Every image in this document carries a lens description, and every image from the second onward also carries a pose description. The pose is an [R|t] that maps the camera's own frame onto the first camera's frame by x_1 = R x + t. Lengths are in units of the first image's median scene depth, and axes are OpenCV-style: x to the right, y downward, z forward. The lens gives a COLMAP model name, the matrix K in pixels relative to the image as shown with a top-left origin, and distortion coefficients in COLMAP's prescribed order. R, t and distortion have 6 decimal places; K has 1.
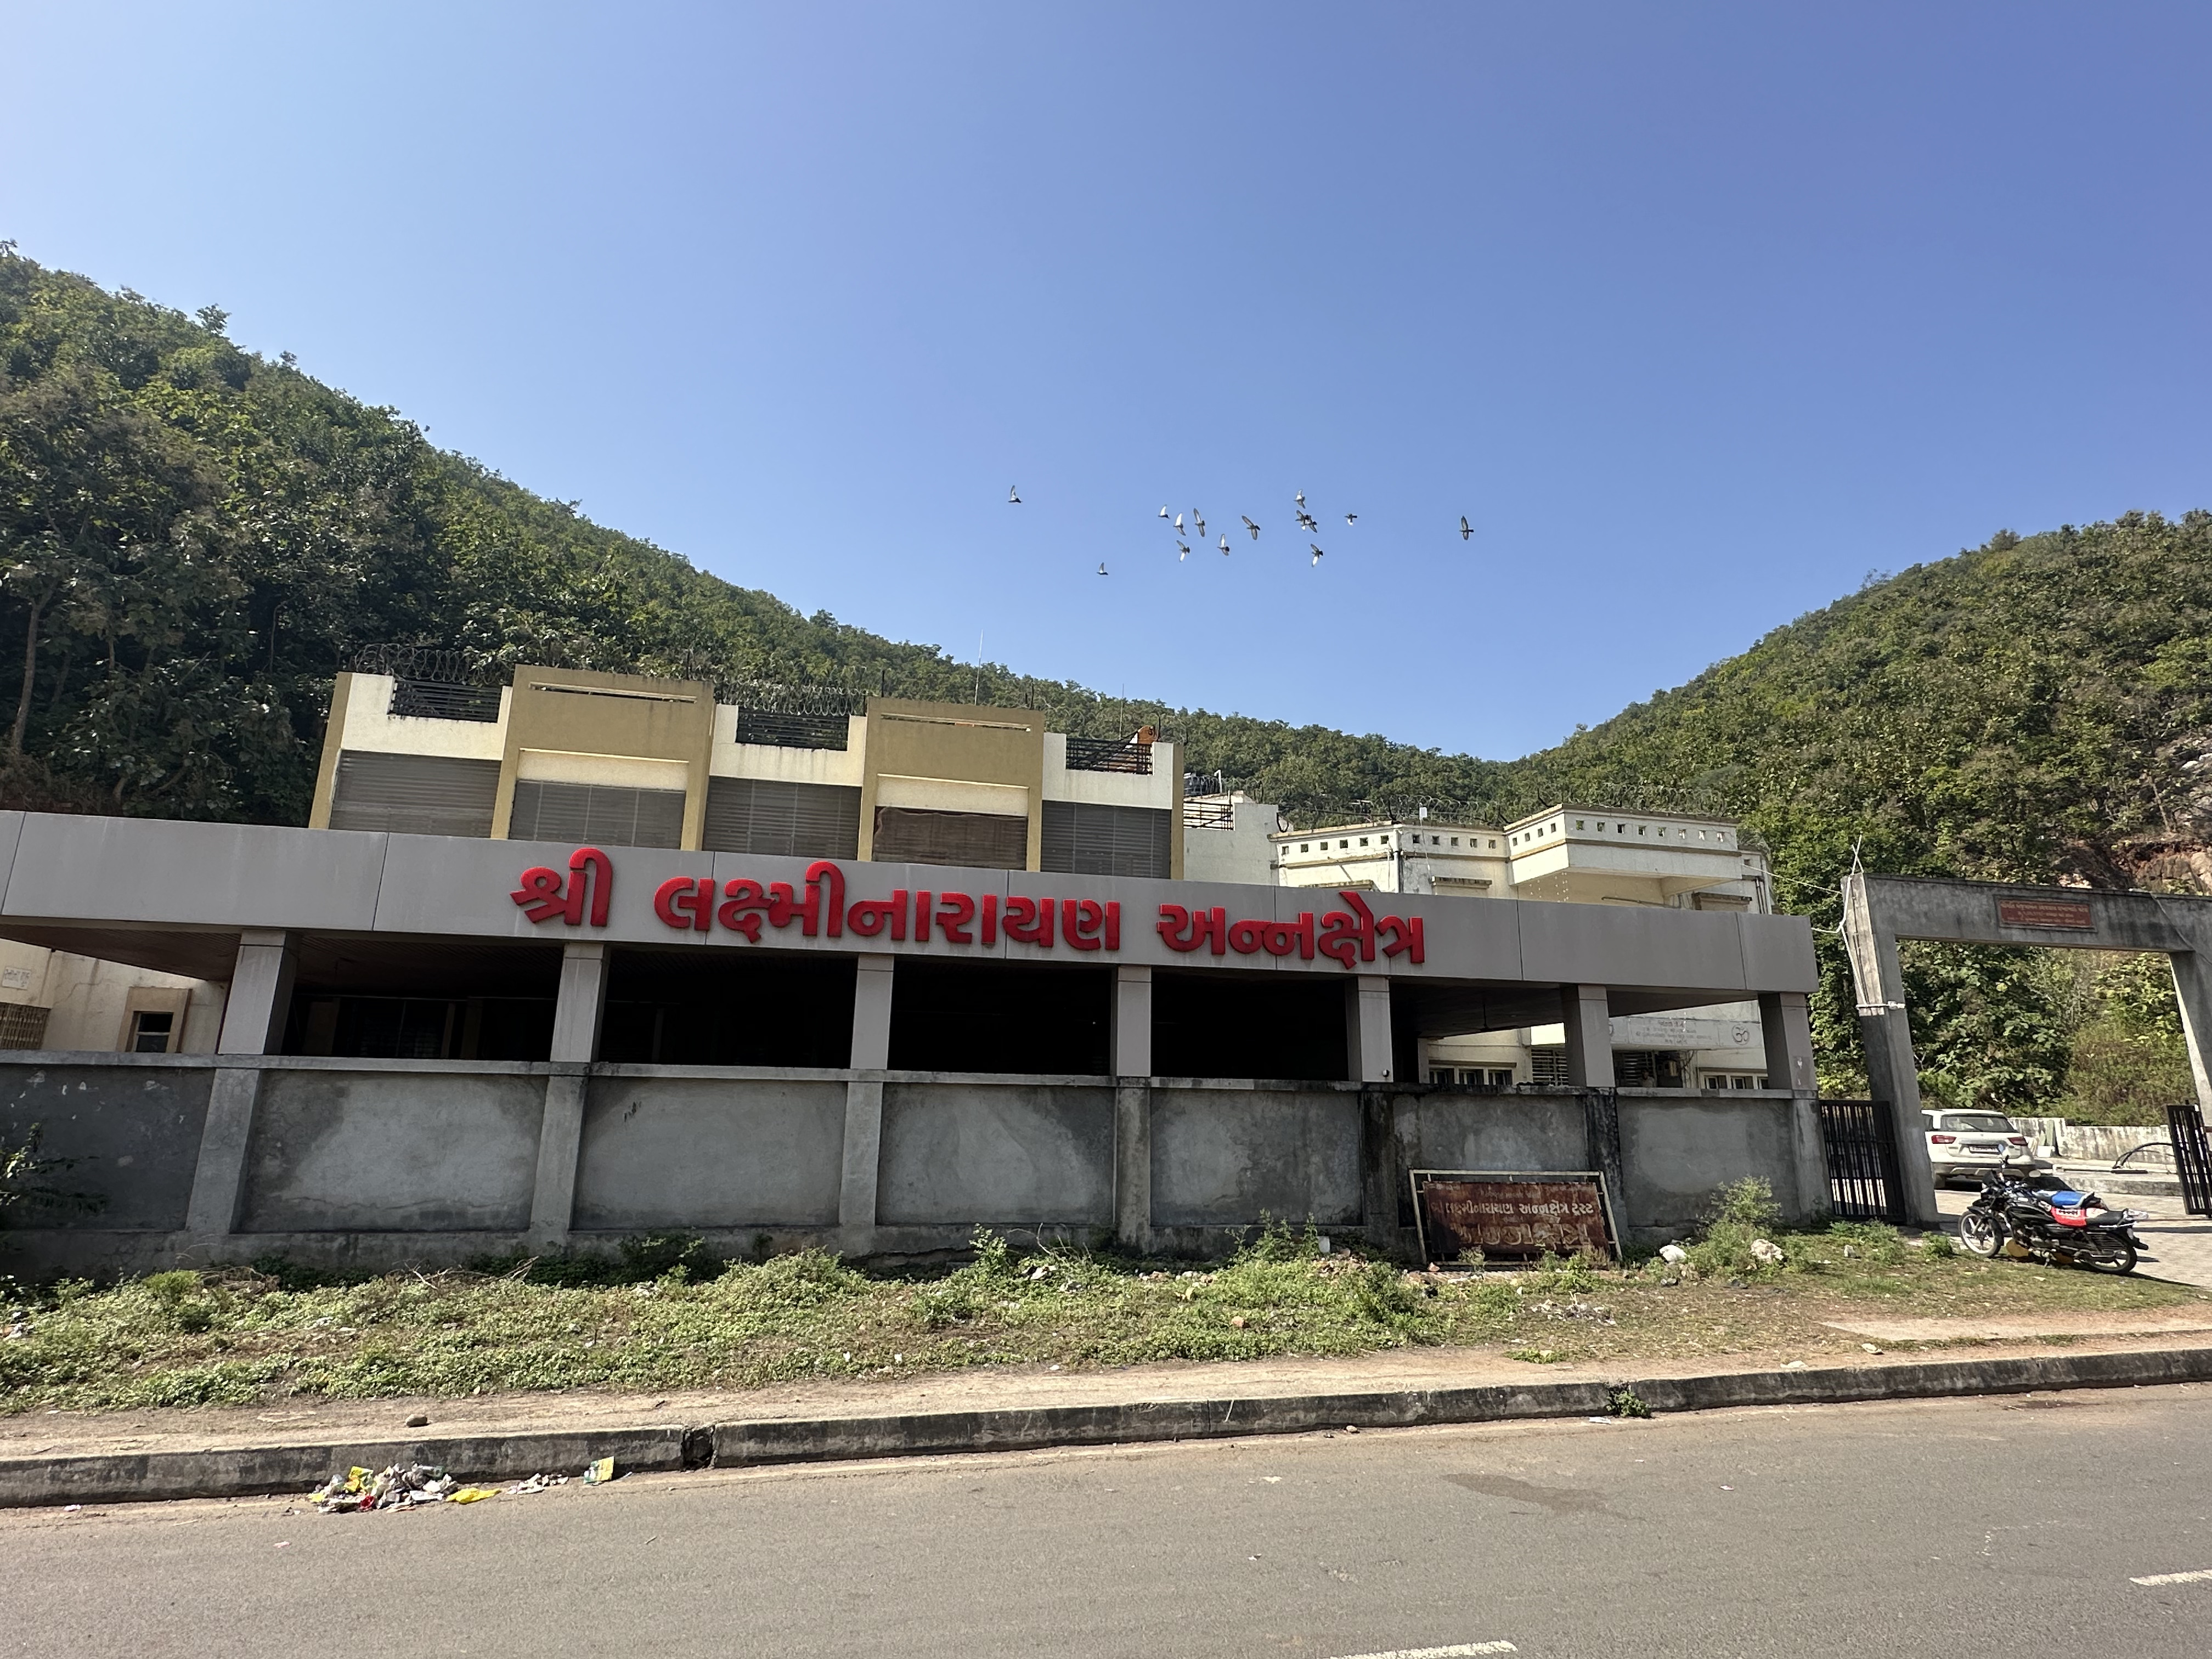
lens RADIAL K [[1154.7, 0, 1107.6], [0, 1154.7, 828.3], [0, 0, 1]] dist [-0.002927, -0.000554]
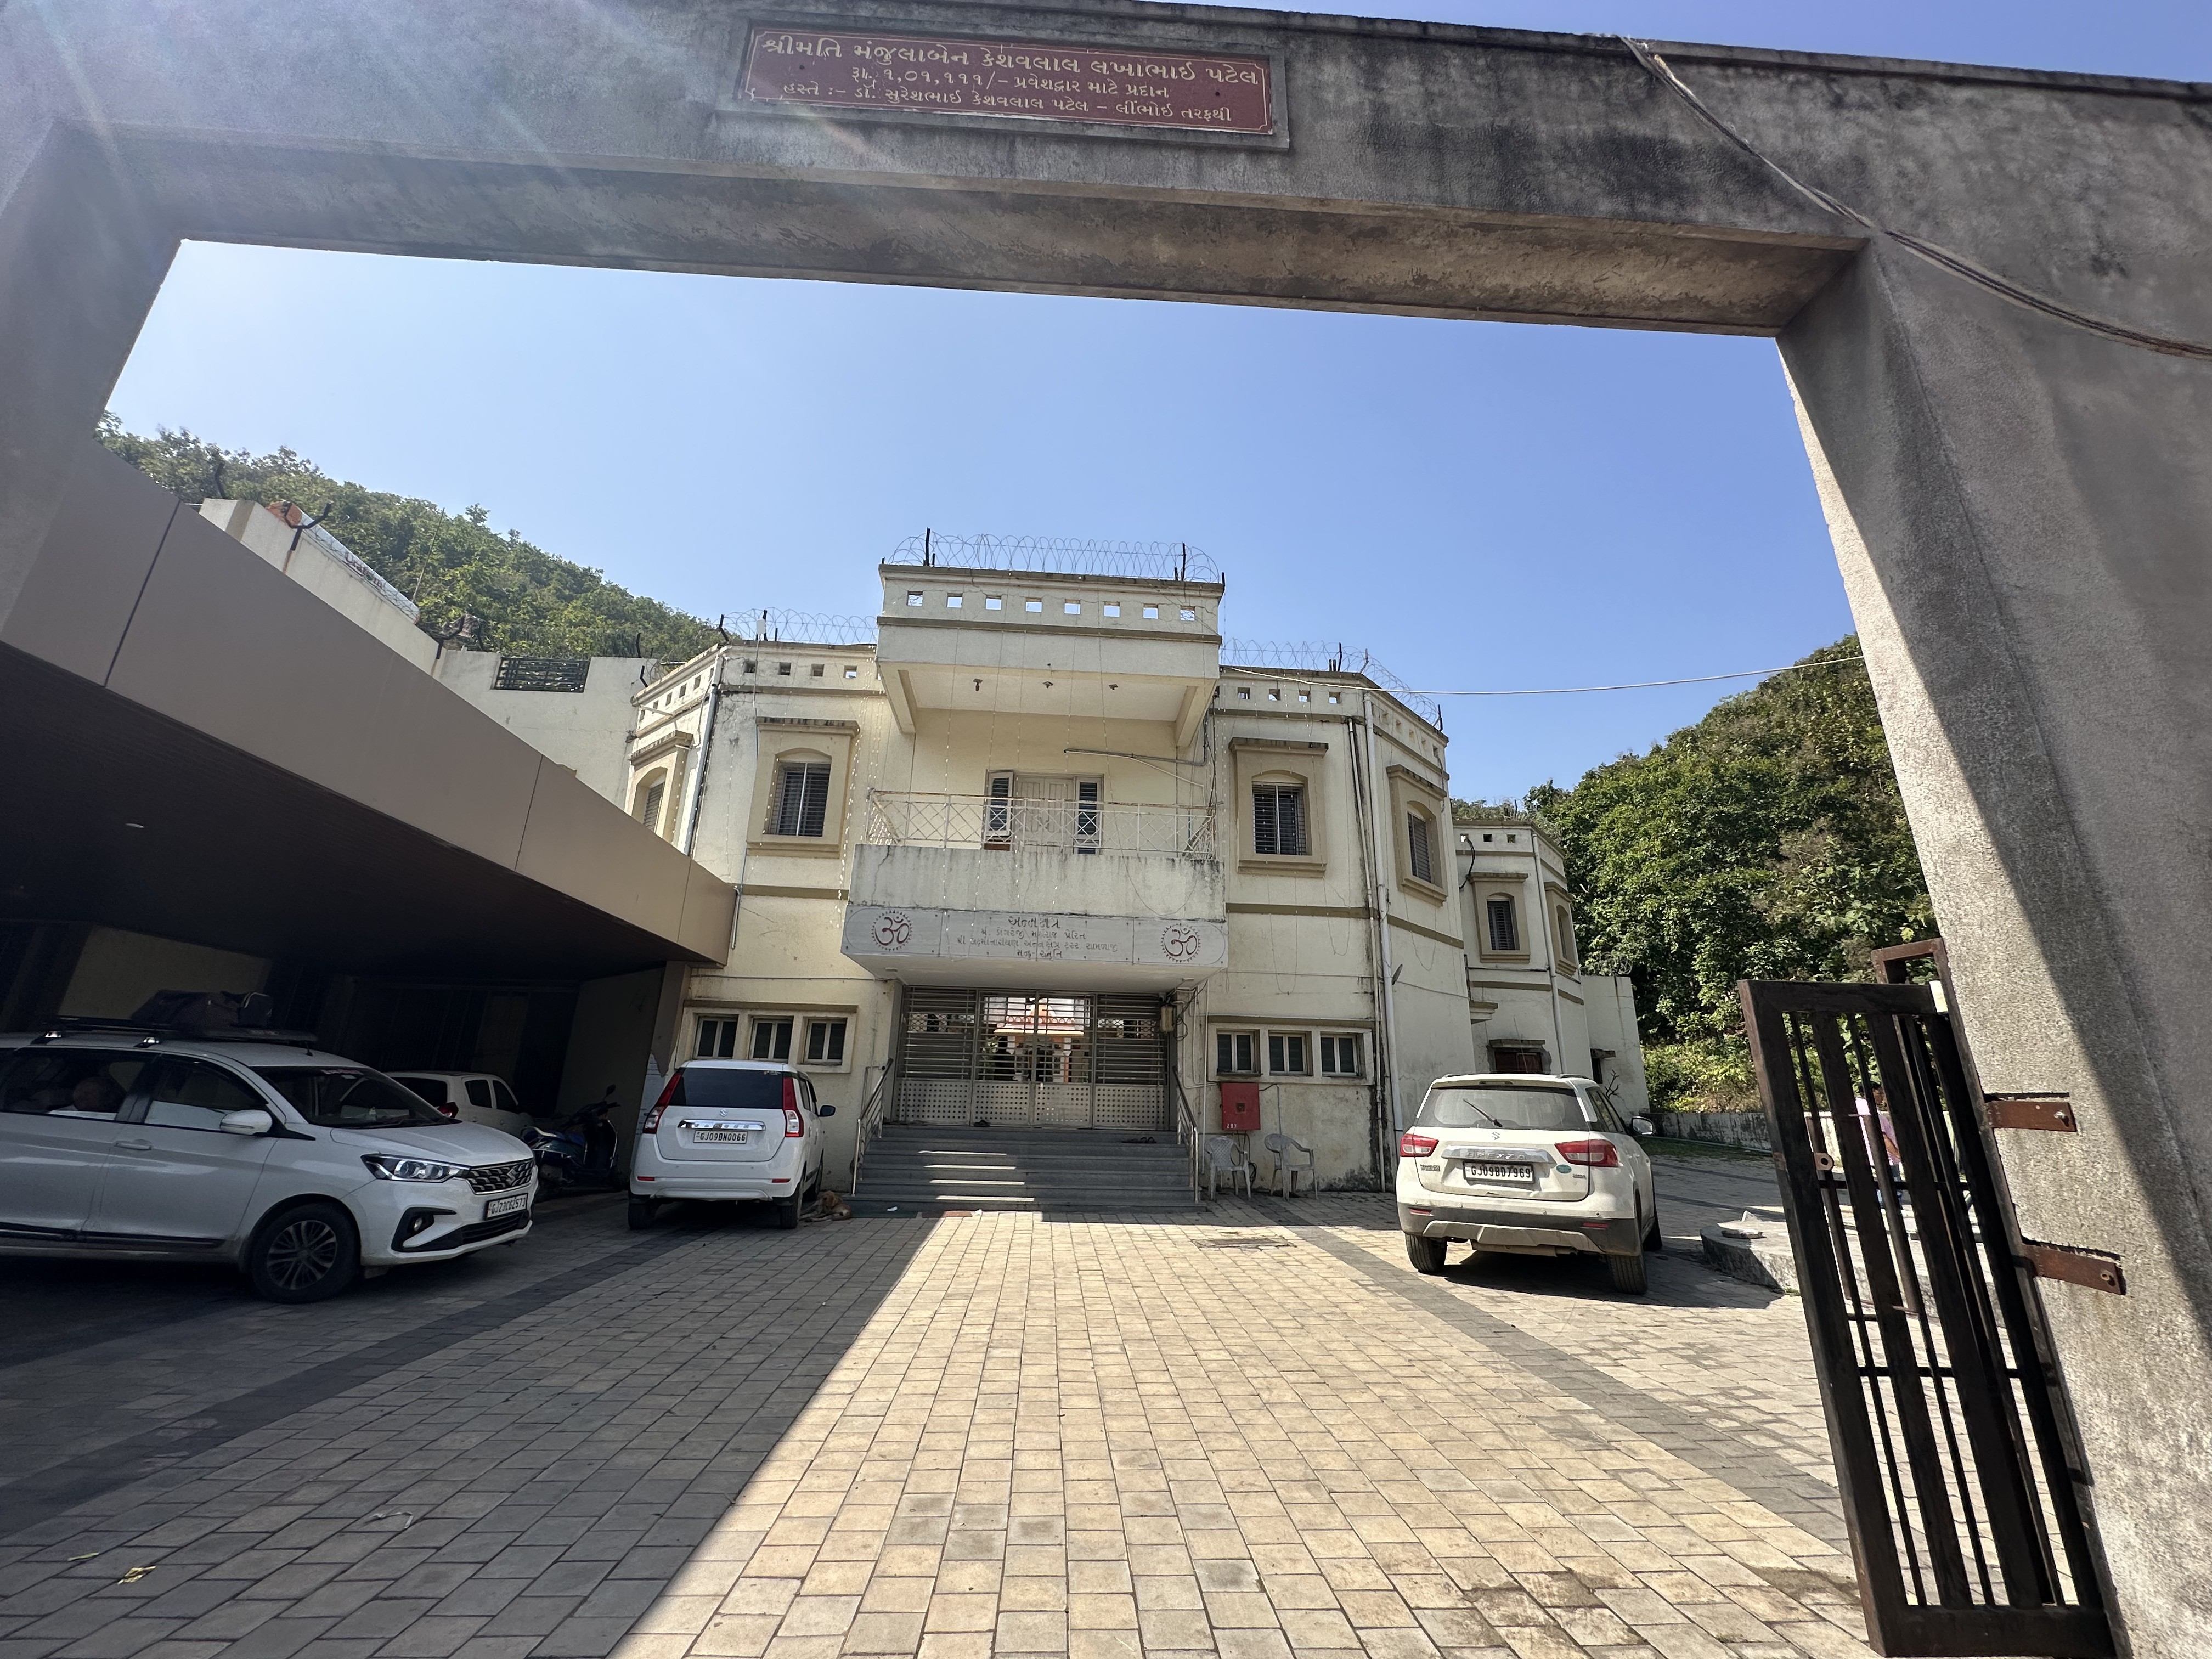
lens RADIAL K [[884.2, 0, 1106.4], [0, 884.2, 823.0], [0, 0, 1]] dist [-0.001701, 0.000025]
pose [[0.987045, -0.041380, -0.155014, 0.677737], [0.029052, 0.996294, -0.080964, 0.181257], [0.157790, 0.075412, 0.984589, 0.676865]]
